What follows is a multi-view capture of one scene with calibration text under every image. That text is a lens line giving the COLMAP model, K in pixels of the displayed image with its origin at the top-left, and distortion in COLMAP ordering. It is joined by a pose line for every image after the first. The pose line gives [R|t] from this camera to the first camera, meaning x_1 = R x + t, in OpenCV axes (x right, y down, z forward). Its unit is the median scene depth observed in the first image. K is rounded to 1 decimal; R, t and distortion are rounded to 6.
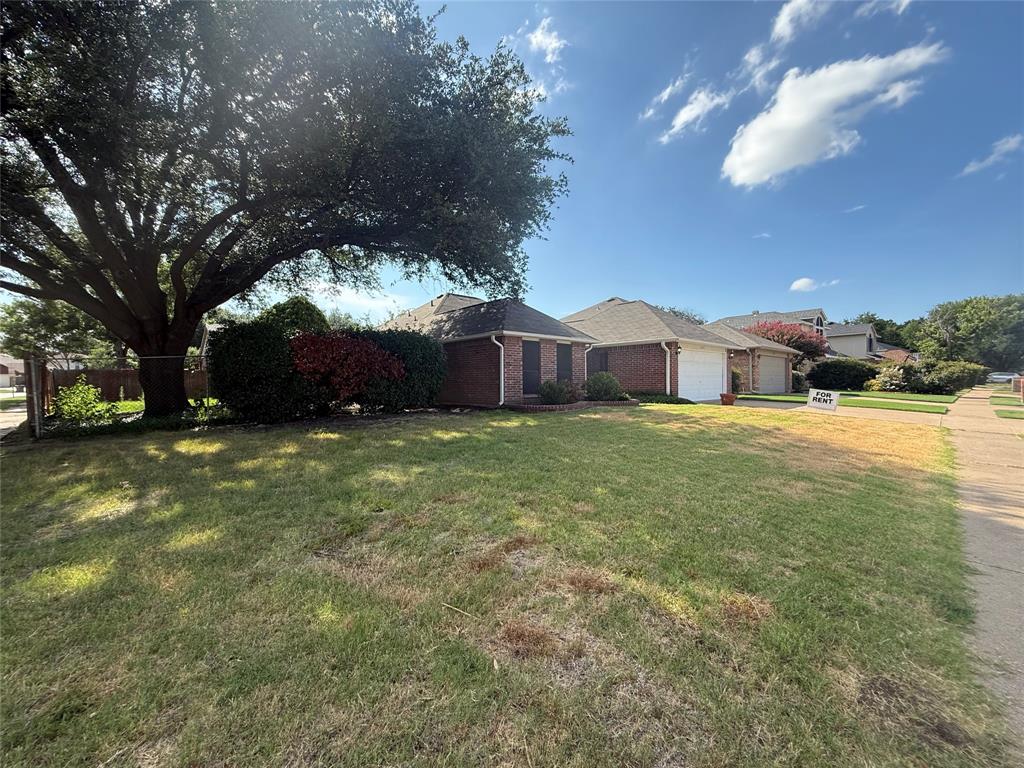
lens RADIAL K [[407.9, 0, 510.8], [0, 407.9, 383.3], [0, 0, 1]] dist [0.000433, 0.000048]
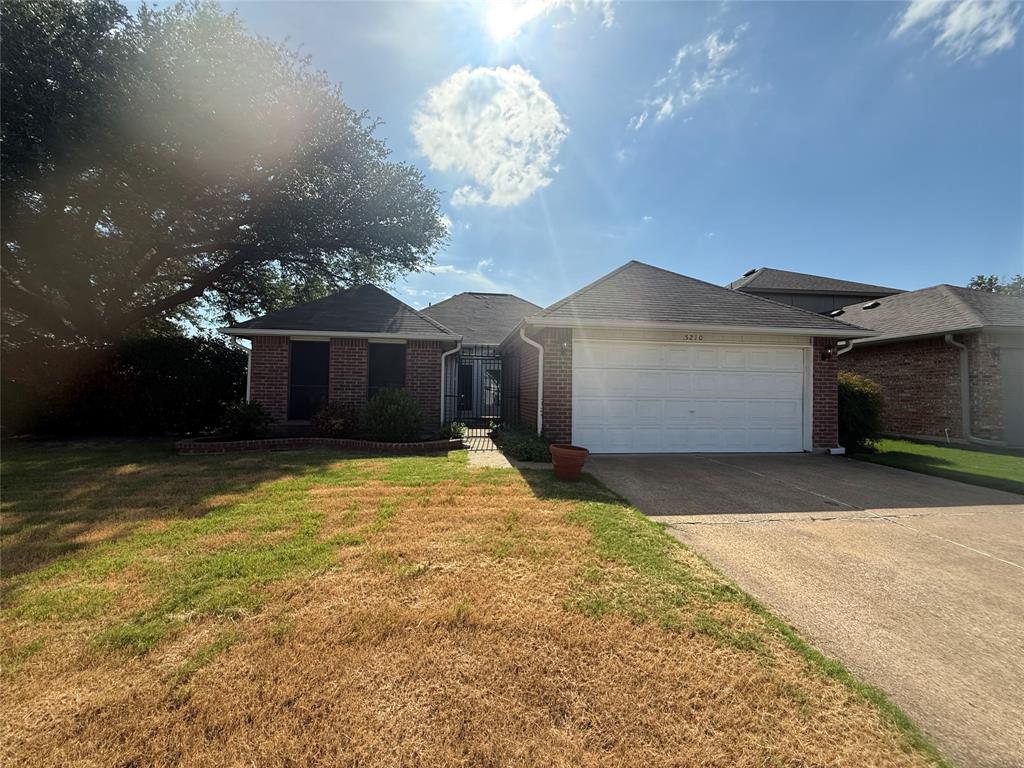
lens RADIAL K [[407.9, 0, 510.8], [0, 407.9, 383.3], [0, 0, 1]] dist [0.000433, 0.000048]
pose [[0.804612, 0.002855, -0.593794, 0.659617], [-0.023469, 0.999360, -0.026996, -0.022155], [0.593337, 0.035657, 0.804164, 0.589158]]
